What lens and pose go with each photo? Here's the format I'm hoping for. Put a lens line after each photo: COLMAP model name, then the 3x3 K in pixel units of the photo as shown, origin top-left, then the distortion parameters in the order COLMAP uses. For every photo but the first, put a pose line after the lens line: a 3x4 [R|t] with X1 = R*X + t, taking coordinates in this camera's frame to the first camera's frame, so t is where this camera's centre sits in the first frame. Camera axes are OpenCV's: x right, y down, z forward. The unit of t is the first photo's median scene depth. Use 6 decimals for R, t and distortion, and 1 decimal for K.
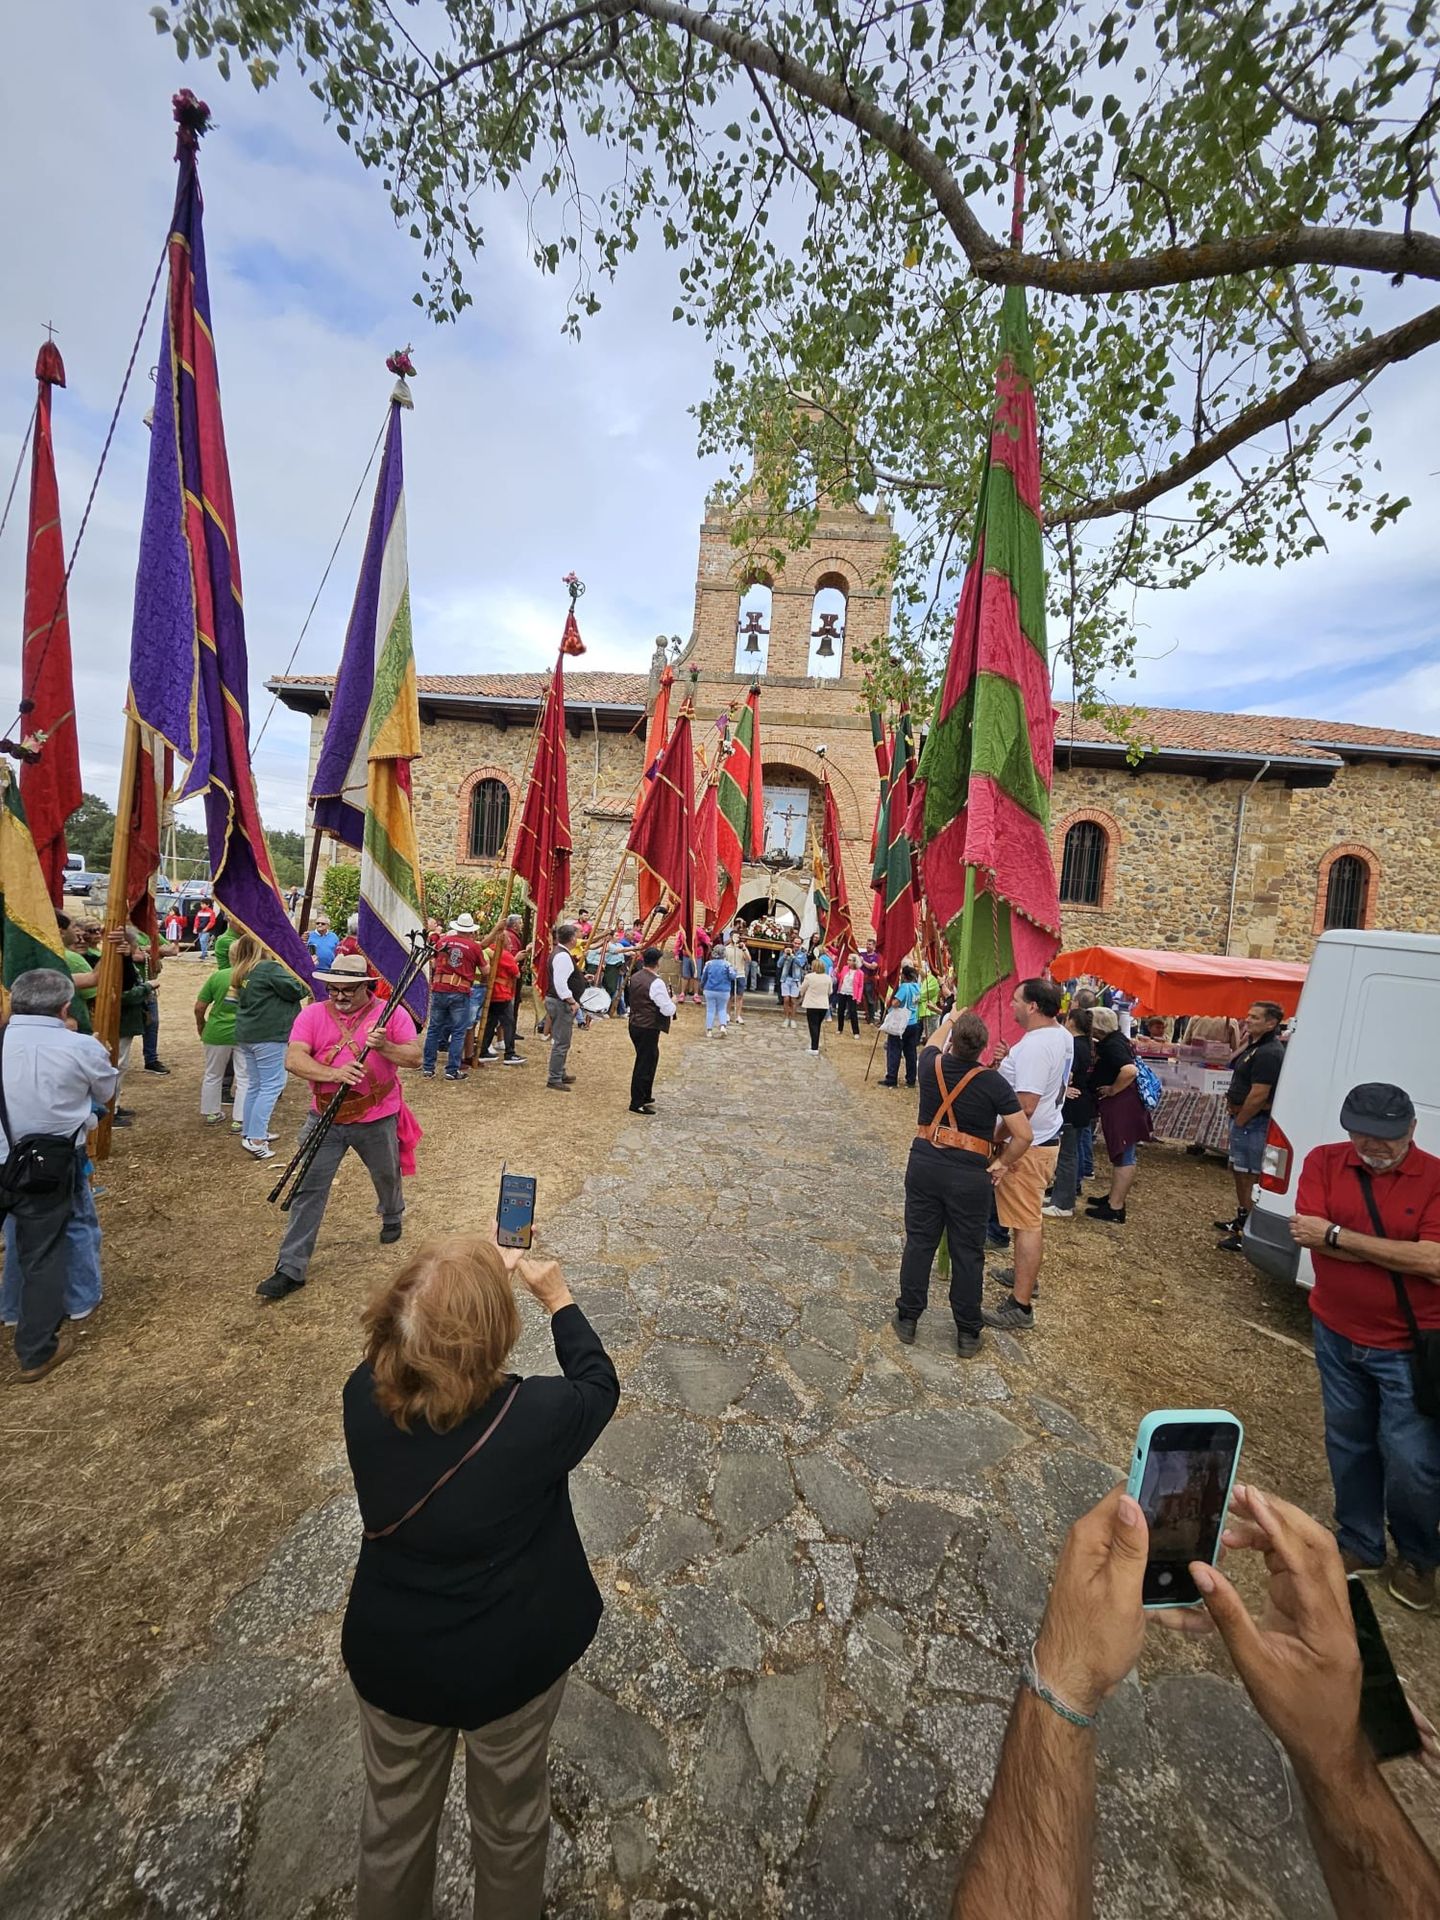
lens RADIAL K [[754.7, 0, 728.5], [0, 754.7, 954.0], [0, 0, 1]] dist [0.000125, 0.002049]
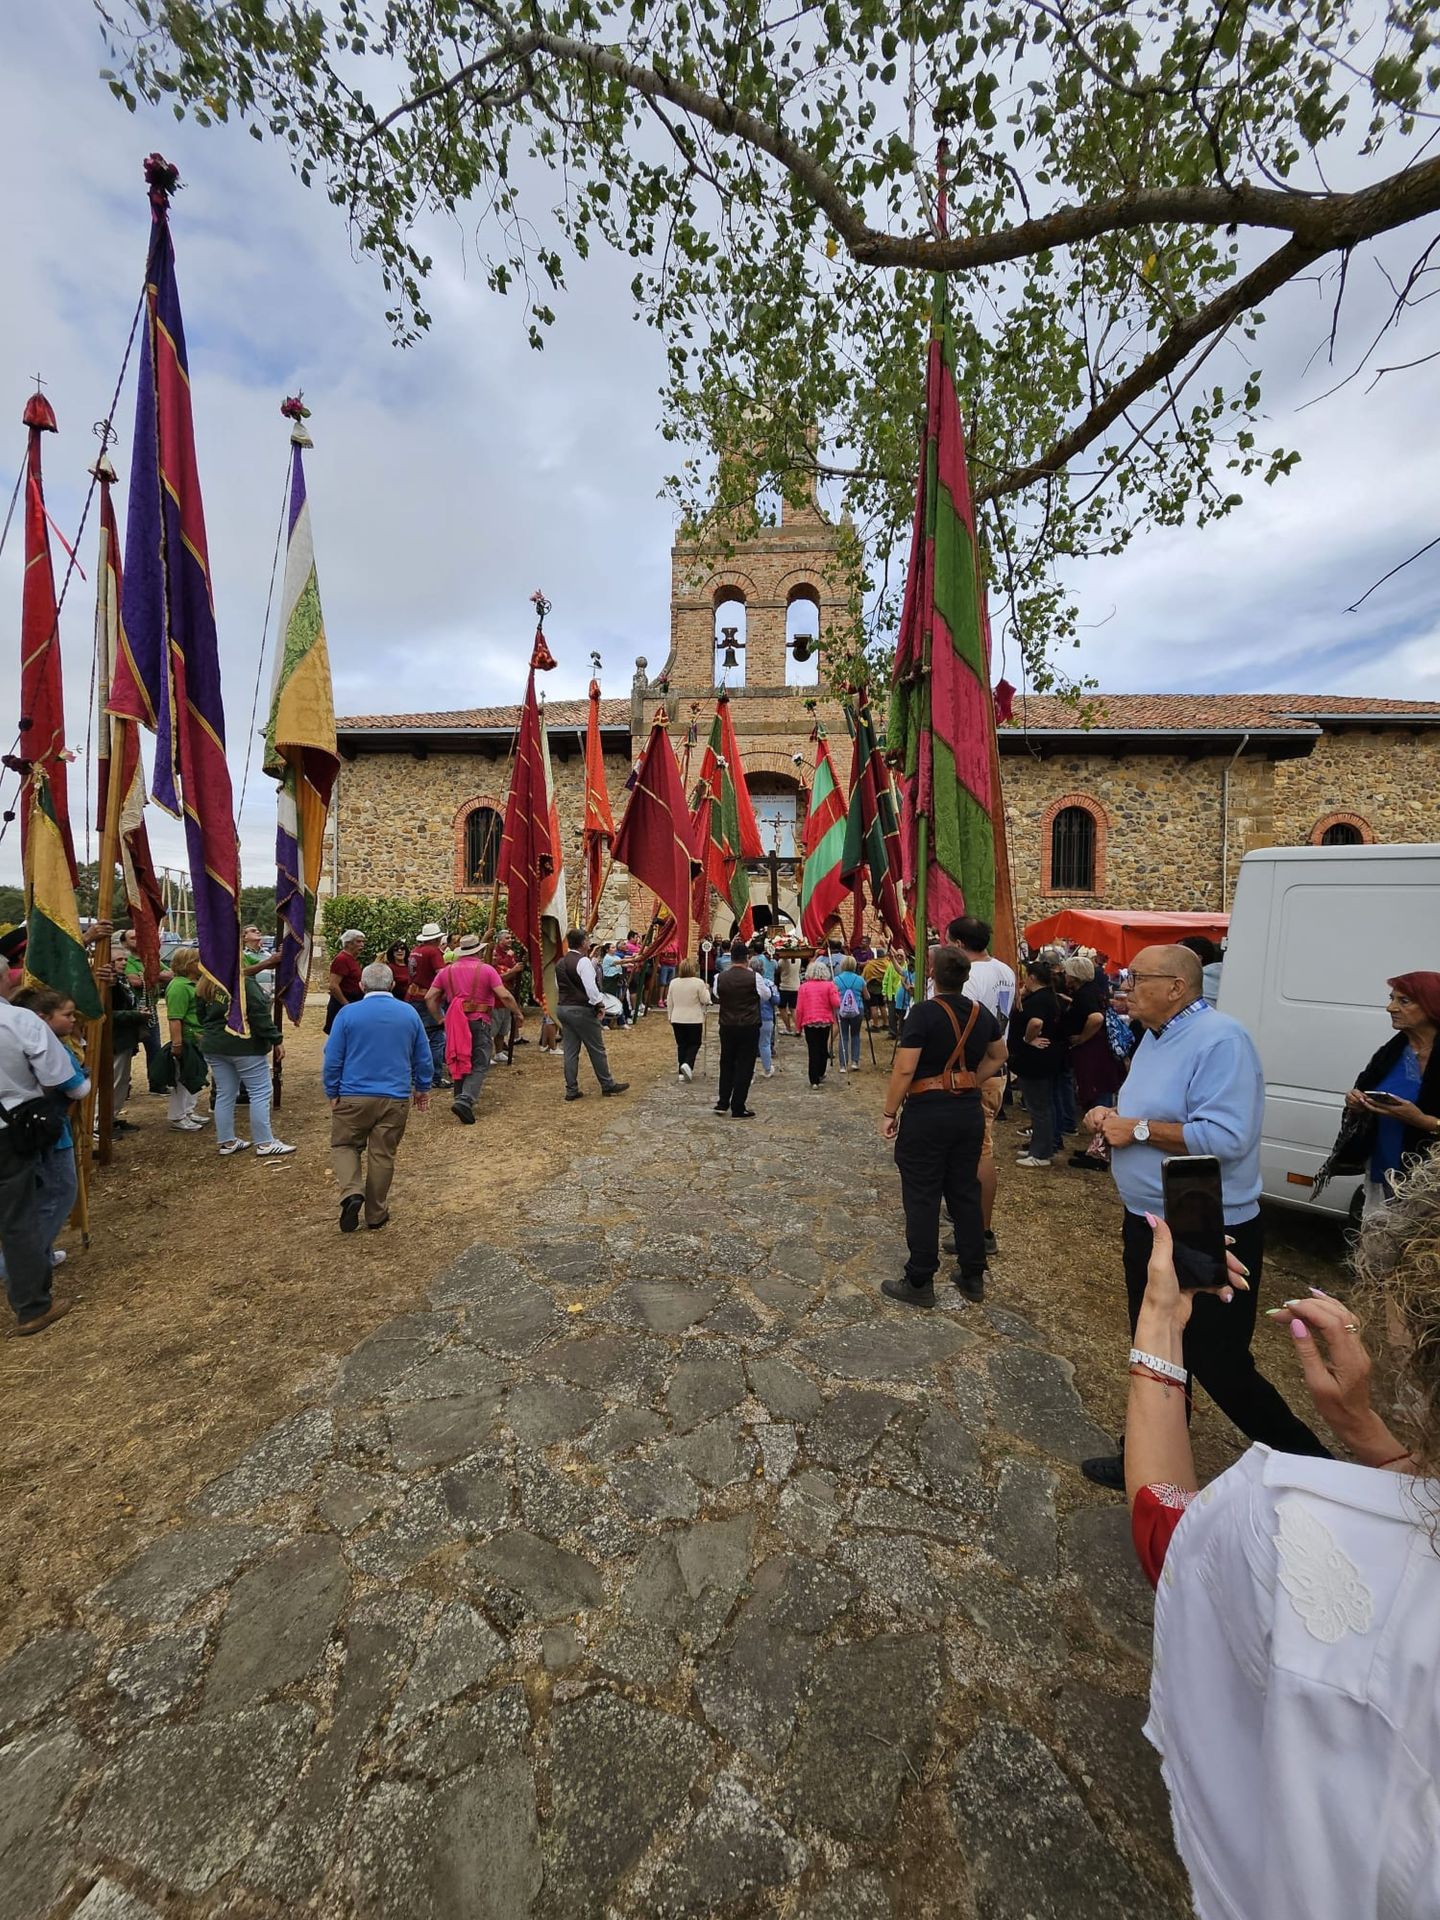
lens RADIAL K [[754.7, 0, 732.6], [0, 754.7, 959.4], [0, 0, 1]] dist [0.000125, 0.002049]
pose [[0.997550, -0.069002, -0.011539, 0.026395], [0.068690, 0.997311, -0.025556, 0.030408], [0.013271, 0.024701, 0.999607, -0.014901]]
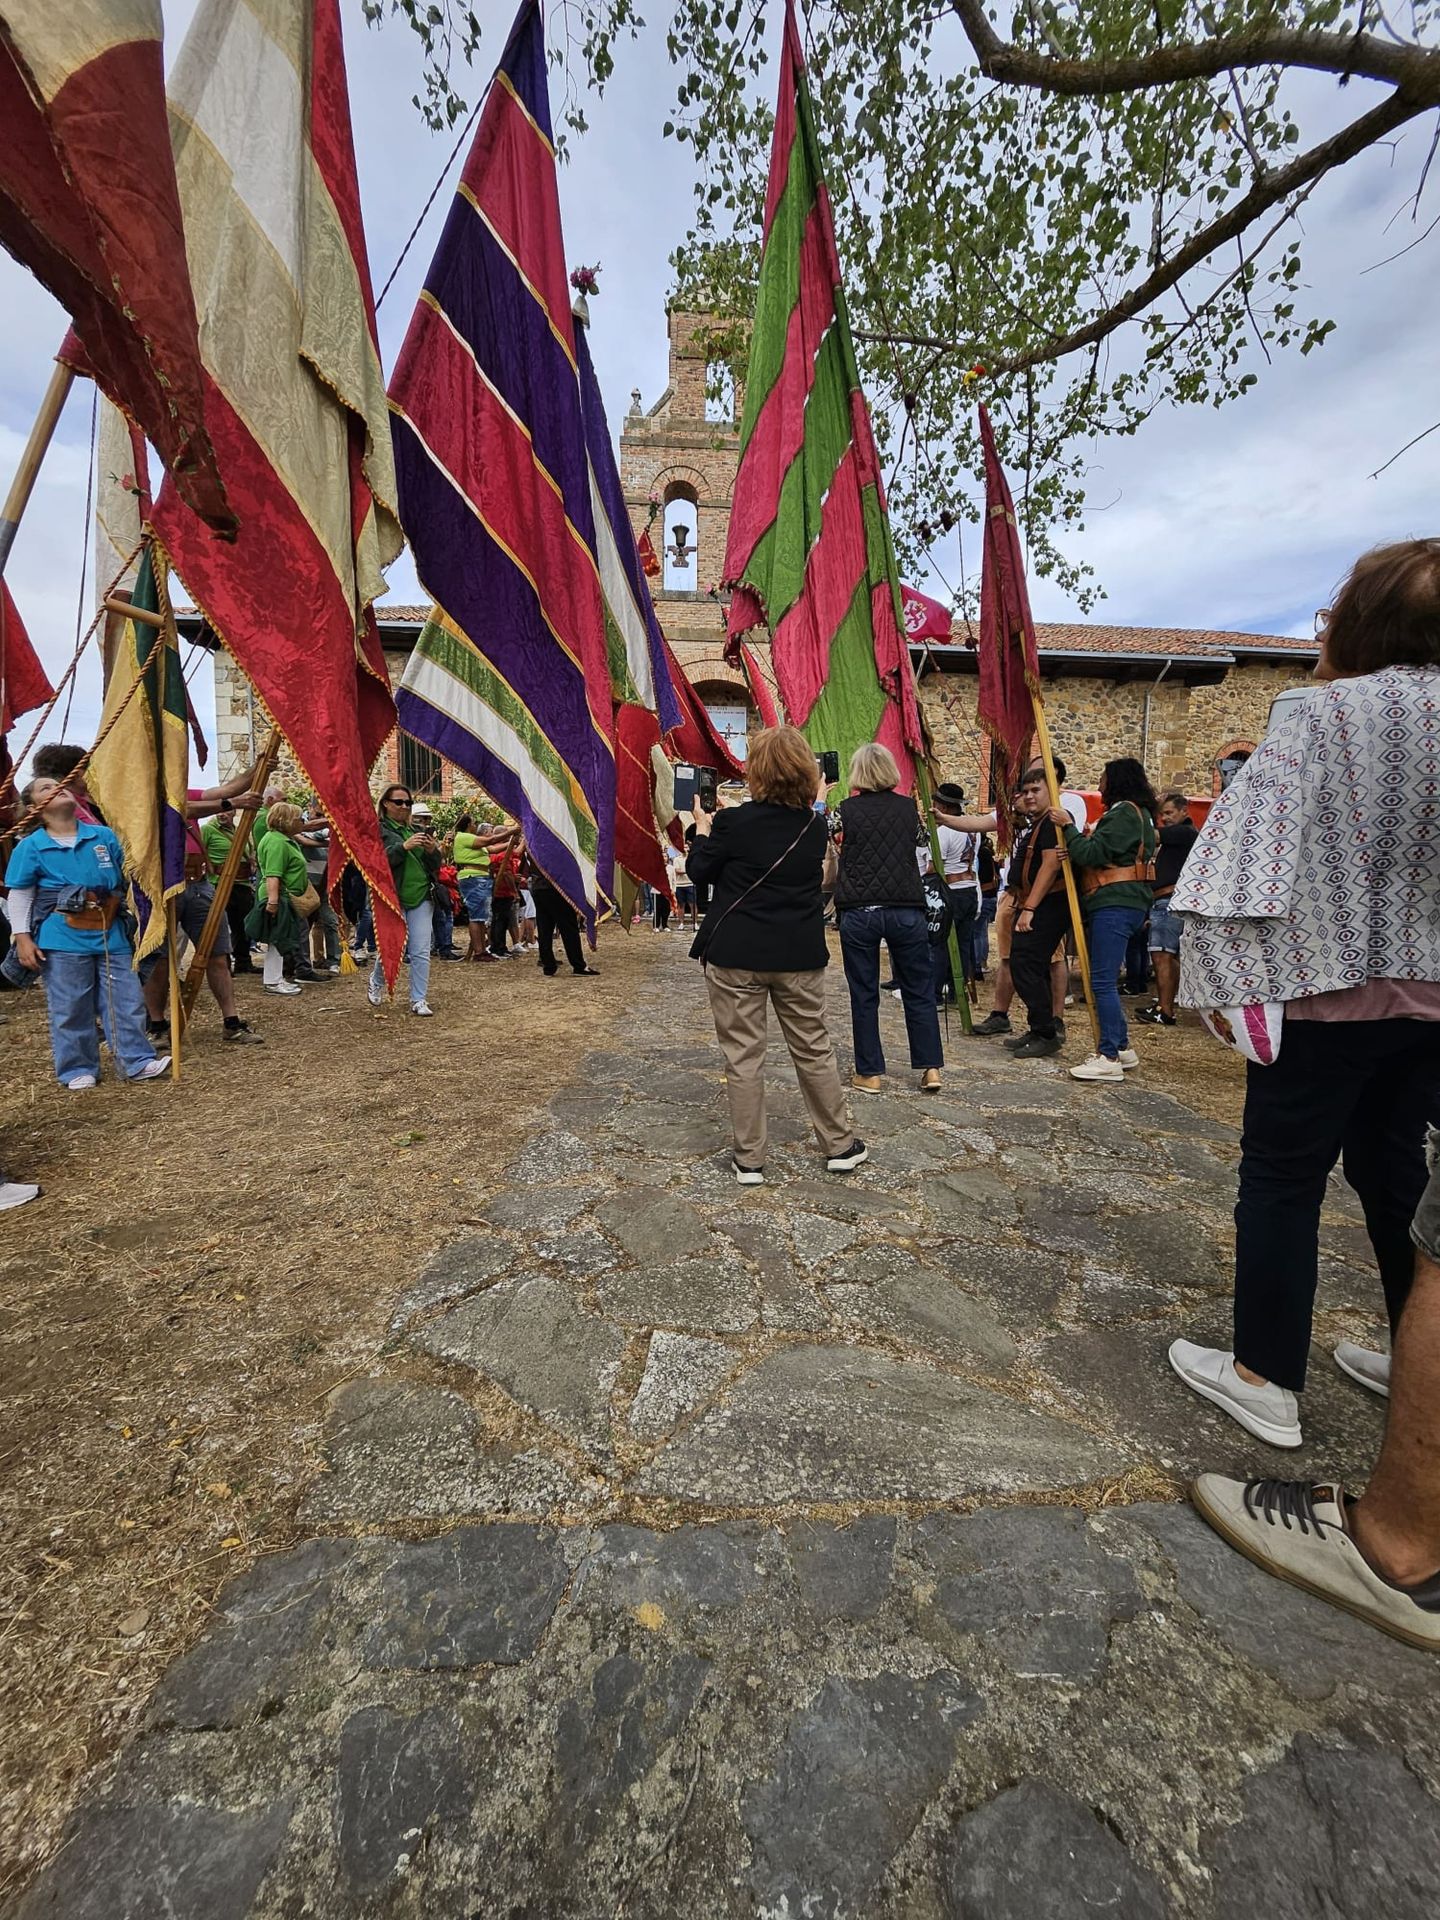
lens RADIAL K [[754.7, 0, 720.1], [0, 754.7, 960.8], [0, 0, 1]] dist [0.000125, 0.002049]
pose [[0.992477, -0.075448, 0.096422, -0.074009], [0.069907, 0.995771, 0.059607, 0.083250], [-0.100511, -0.052418, 0.993554, -0.031499]]
